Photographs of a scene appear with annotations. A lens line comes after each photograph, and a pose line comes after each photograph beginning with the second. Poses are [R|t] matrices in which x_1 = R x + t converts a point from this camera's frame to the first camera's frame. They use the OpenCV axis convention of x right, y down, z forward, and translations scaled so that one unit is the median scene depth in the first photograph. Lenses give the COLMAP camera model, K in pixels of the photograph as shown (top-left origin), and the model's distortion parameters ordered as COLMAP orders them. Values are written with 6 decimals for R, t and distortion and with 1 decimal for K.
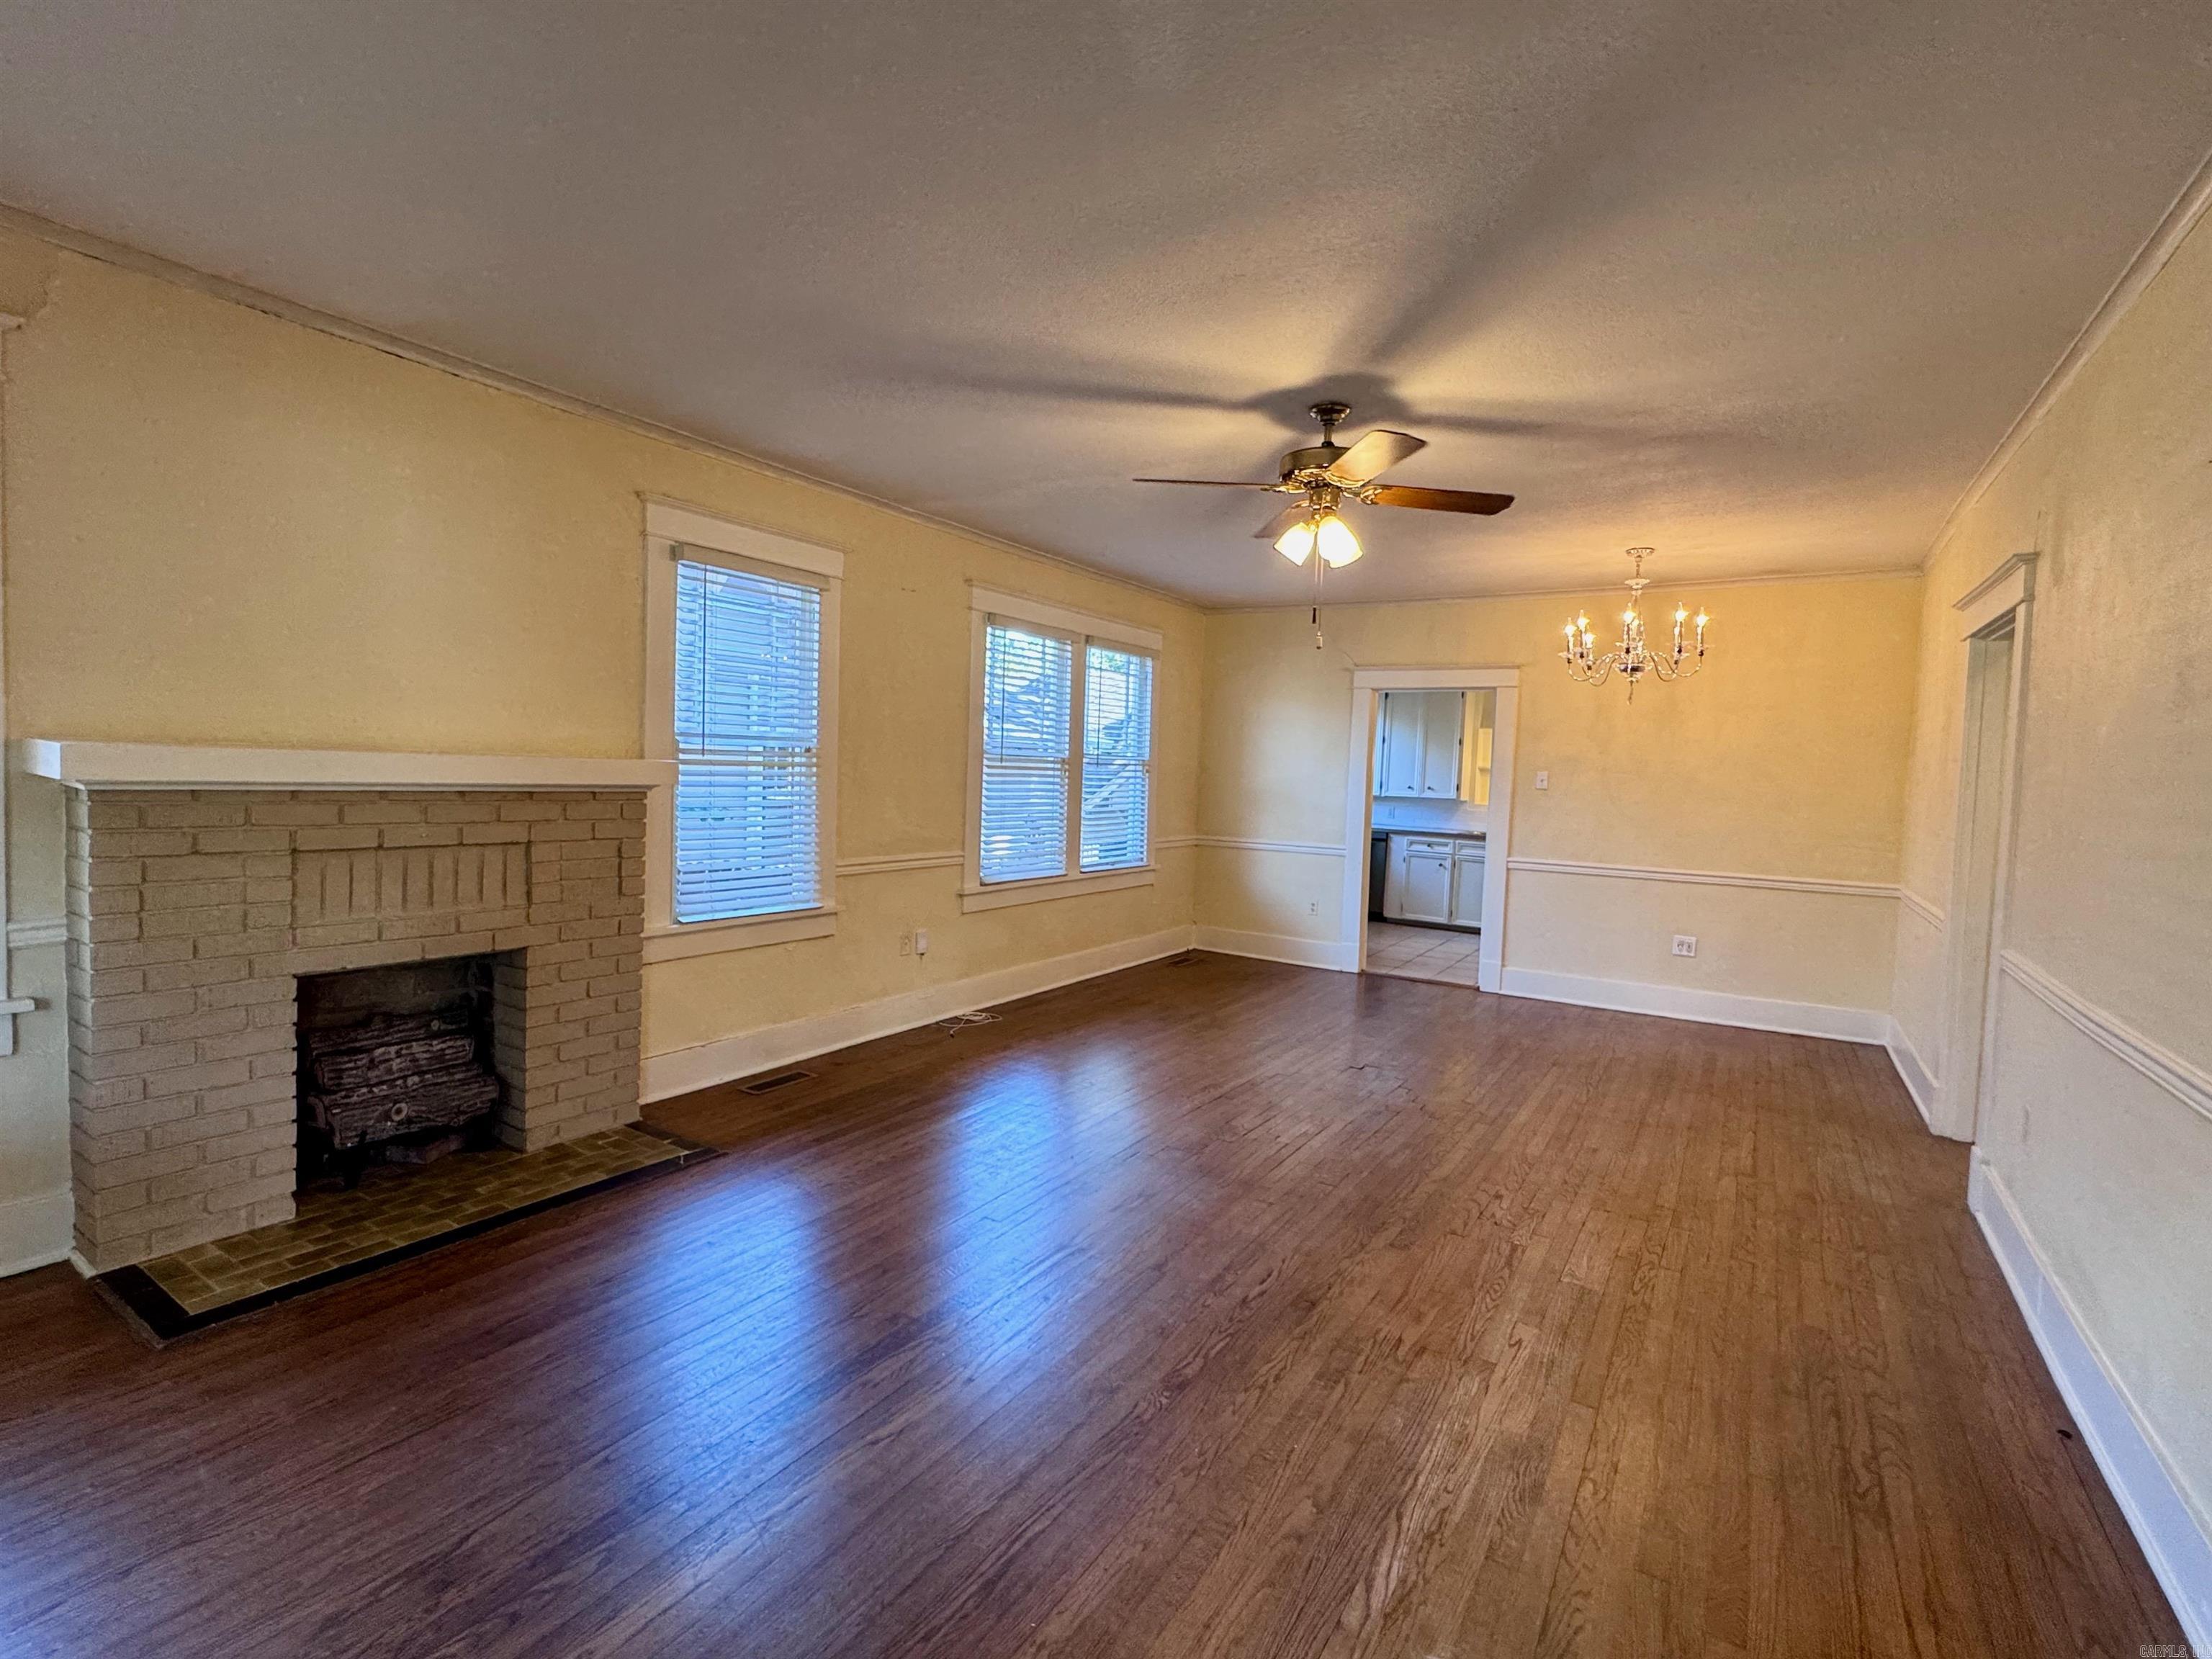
lens RADIAL K [[1012.1, 0, 1103.2], [0, 1012.1, 827.7], [0, 0, 1]] dist [-0.004474, -0.000008]
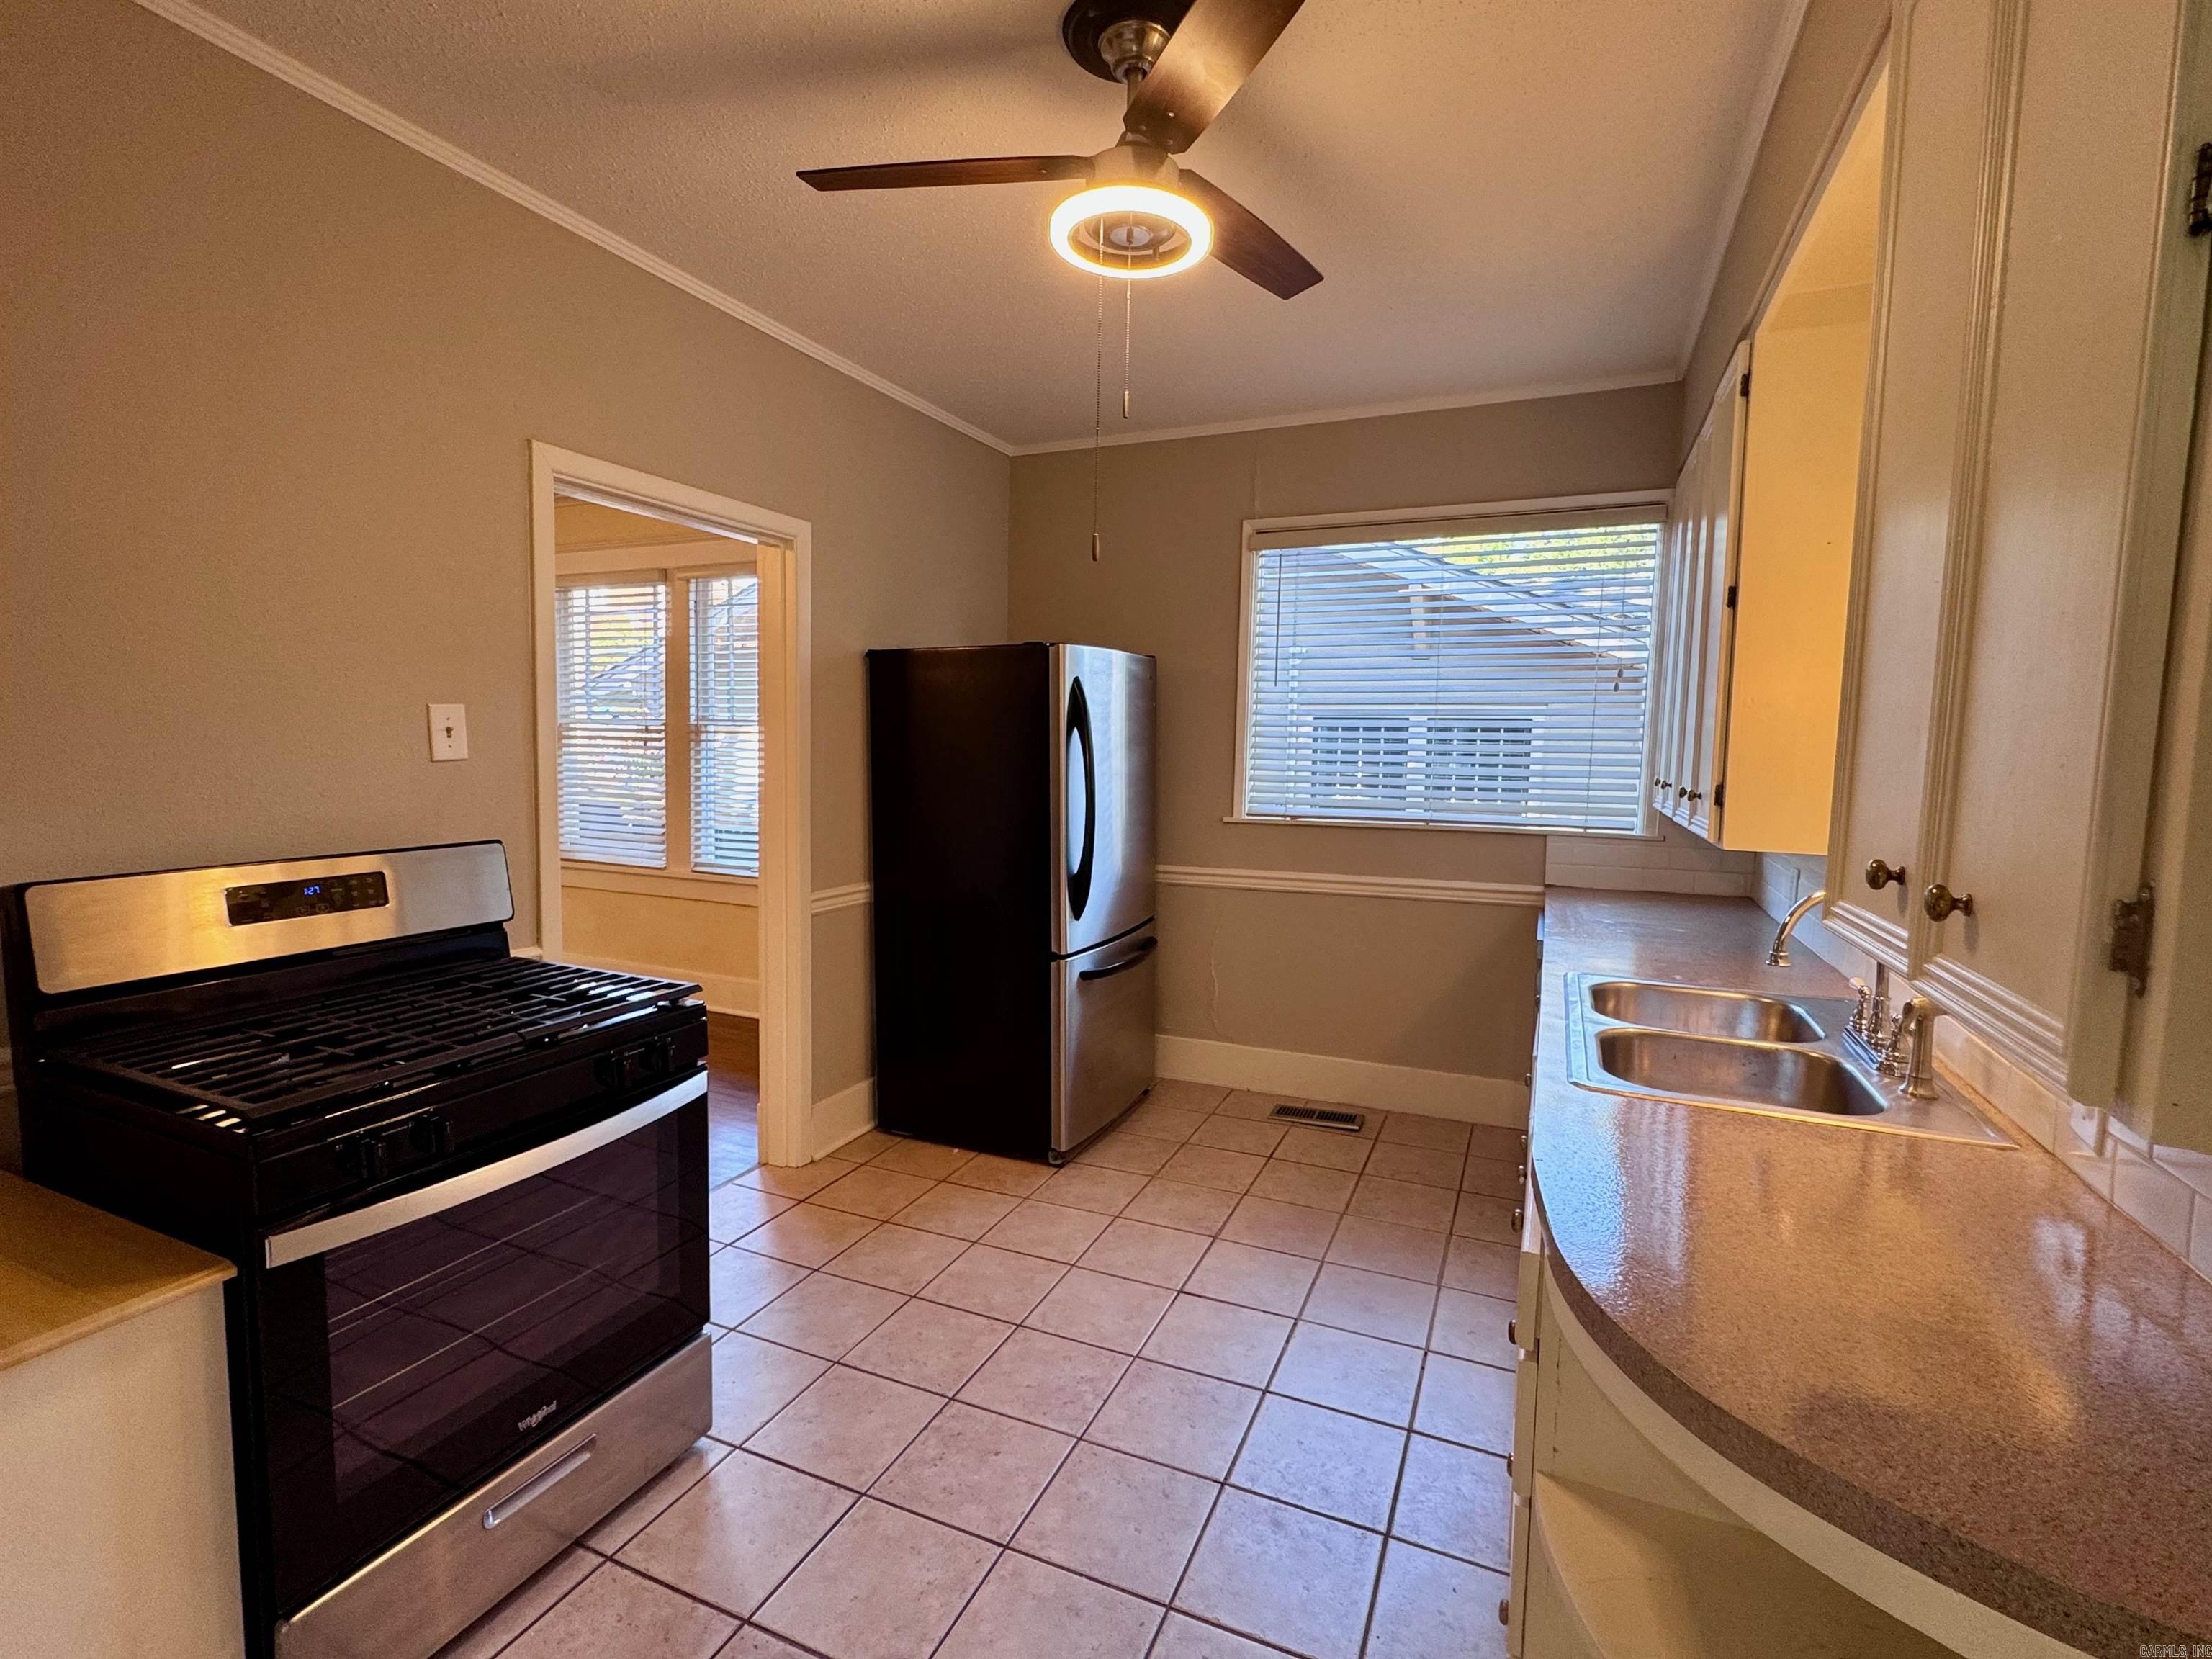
lens RADIAL K [[1011.2, 0, 1113.6], [0, 1011.2, 860.5], [0, 0, 1]] dist [-0.000371, 0.000046]
pose [[0.160024, 0.059912, -0.985293, 1.108169], [-0.083845, 0.995374, 0.046907, -0.039033], [0.983546, 0.075106, 0.164307, 1.637746]]
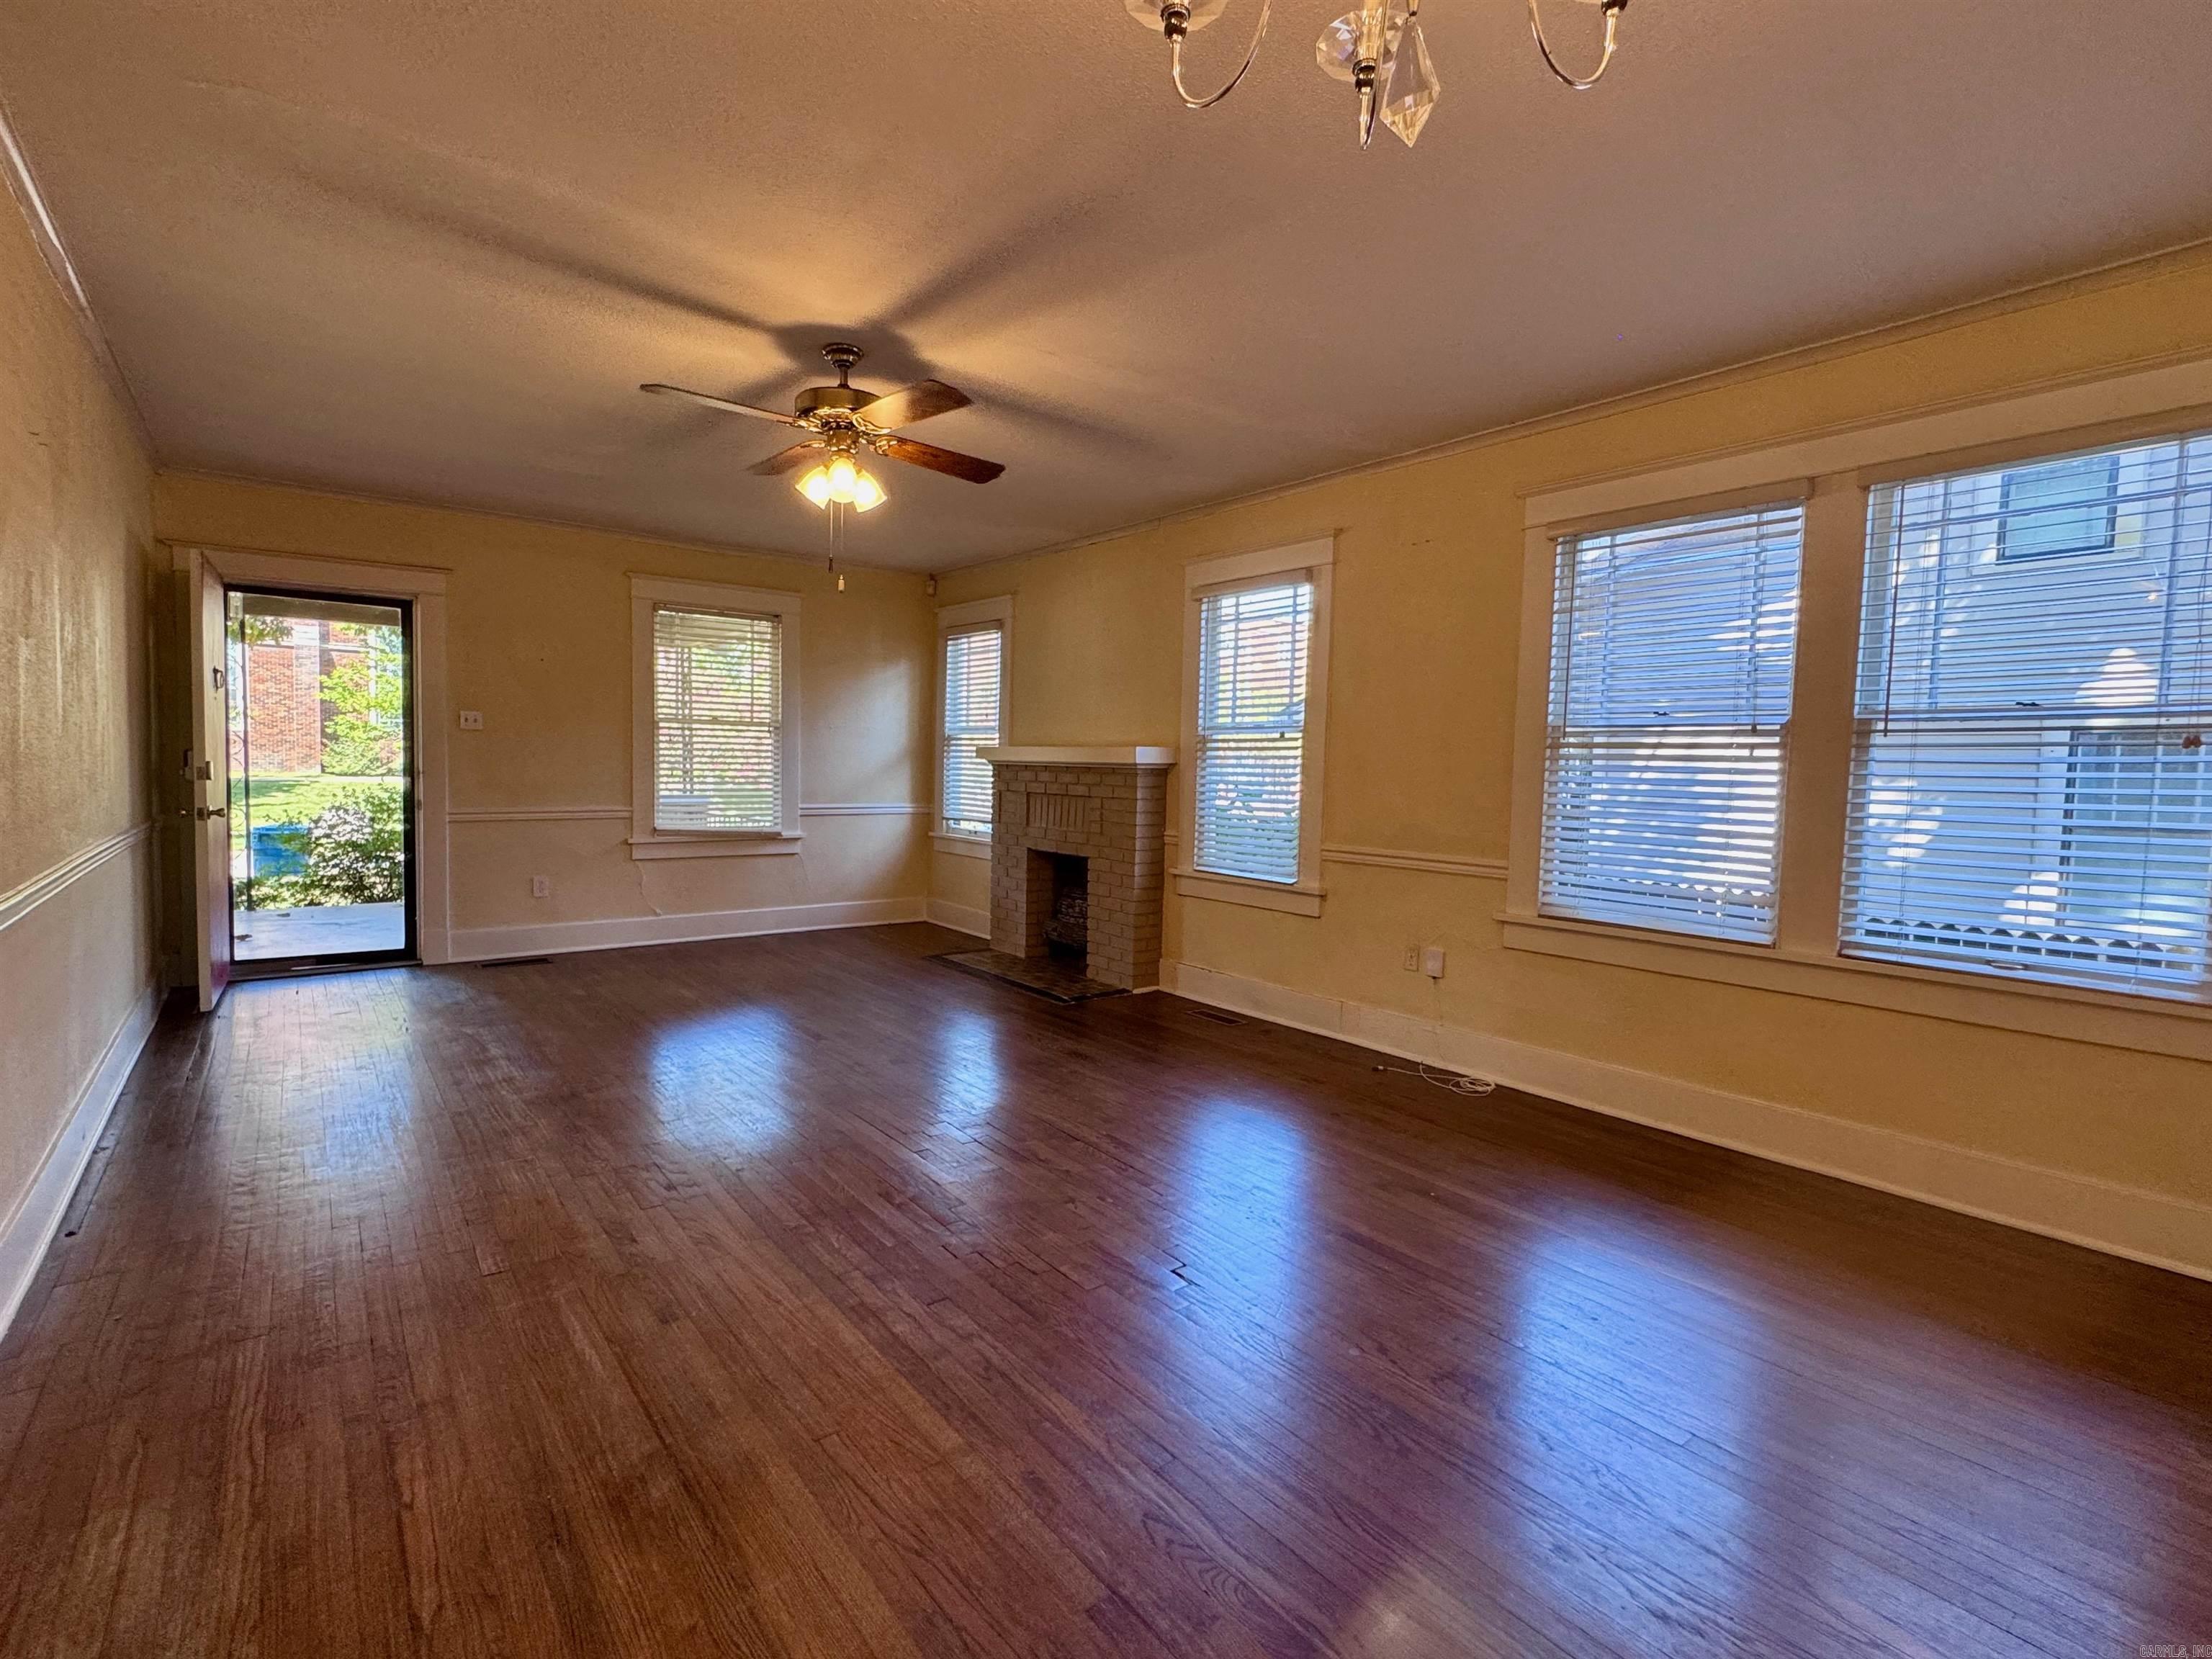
lens RADIAL K [[1012.1, 0, 1103.2], [0, 1012.1, 827.7], [0, 0, 1]] dist [-0.004474, -0.000008]
pose [[-0.309981, 0.022152, -0.950485, 0.761867], [-0.084989, 0.995081, 0.050908, -0.016298], [0.946936, 0.096561, -0.306574, 1.105572]]
